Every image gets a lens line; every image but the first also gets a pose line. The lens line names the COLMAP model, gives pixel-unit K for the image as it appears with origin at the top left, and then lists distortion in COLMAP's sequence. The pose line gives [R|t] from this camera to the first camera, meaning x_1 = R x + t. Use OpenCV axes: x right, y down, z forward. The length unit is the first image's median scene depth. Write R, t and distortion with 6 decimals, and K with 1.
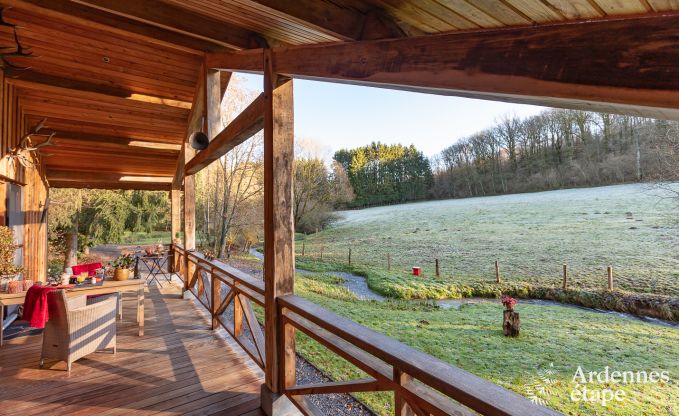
lens RADIAL K [[272.6, 0, 341.4], [0, 272.6, 209.6], [0, 0, 1]] dist [0.001959, -0.000252]
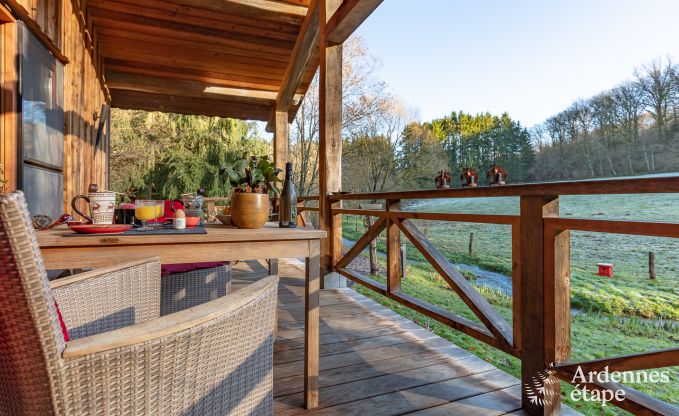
lens RADIAL K [[304.9, 0, 338.5], [0, 304.9, 206.1], [0, 0, 1]] dist [0.001558, -0.000115]
pose [[0.975421, 0.024207, -0.219017, -0.190098], [-0.015732, 0.999061, 0.040359, 0.065969], [0.219789, -0.035921, 0.974886, 0.203325]]
